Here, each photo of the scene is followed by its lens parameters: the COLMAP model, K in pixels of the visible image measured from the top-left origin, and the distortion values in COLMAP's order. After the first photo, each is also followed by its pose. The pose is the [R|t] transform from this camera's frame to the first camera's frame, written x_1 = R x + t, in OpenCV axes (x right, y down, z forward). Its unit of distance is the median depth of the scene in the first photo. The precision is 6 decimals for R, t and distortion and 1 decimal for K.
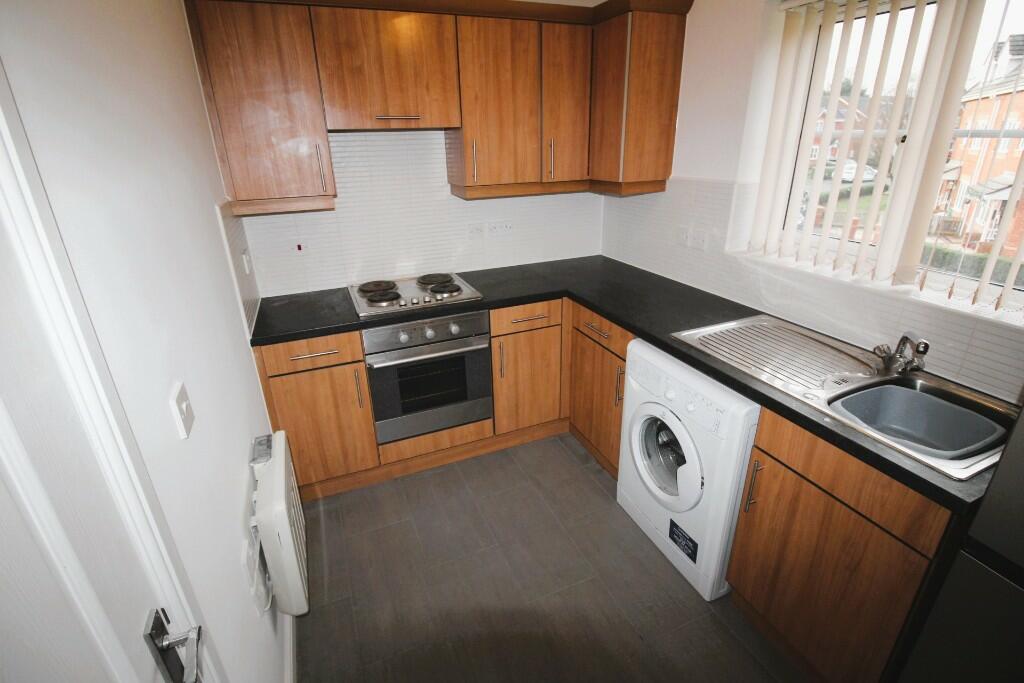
lens RADIAL K [[469.7, 0, 512.0], [0, 469.7, 341.5], [0, 0, 1]] dist [0.000522, -0.016936]
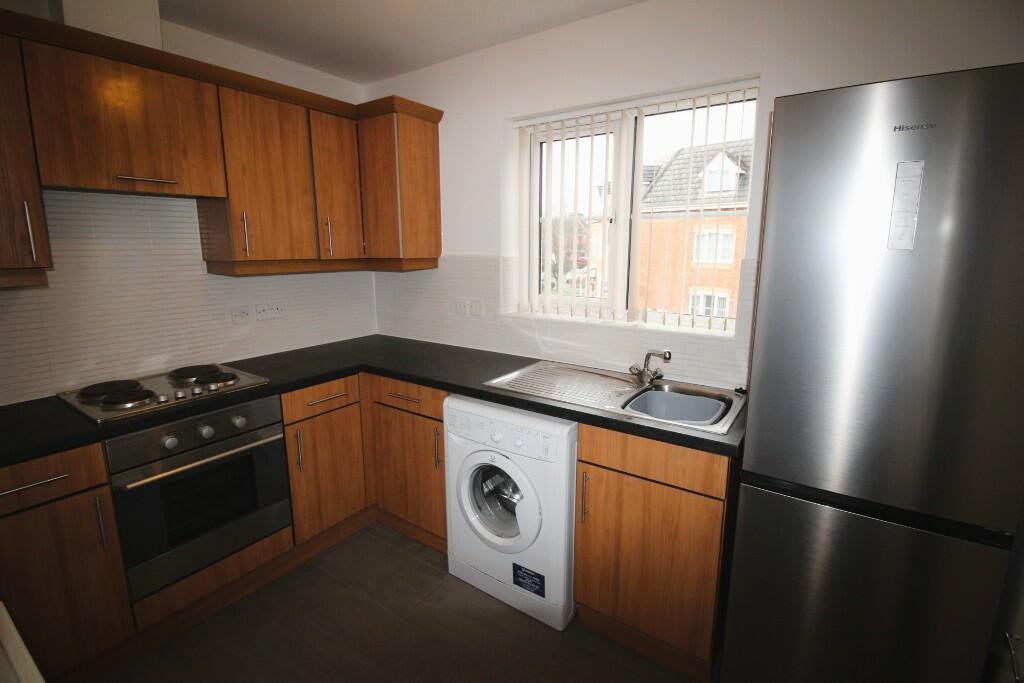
lens RADIAL K [[466.2, 0, 512.0], [0, 466.2, 341.5], [0, 0, 1]] dist [-0.010655, -0.000365]
pose [[0.844827, -0.087160, 0.527893, -0.141411], [0.194443, 0.969197, -0.151160, 0.056487], [-0.498457, 0.230349, 0.835751, 0.038278]]
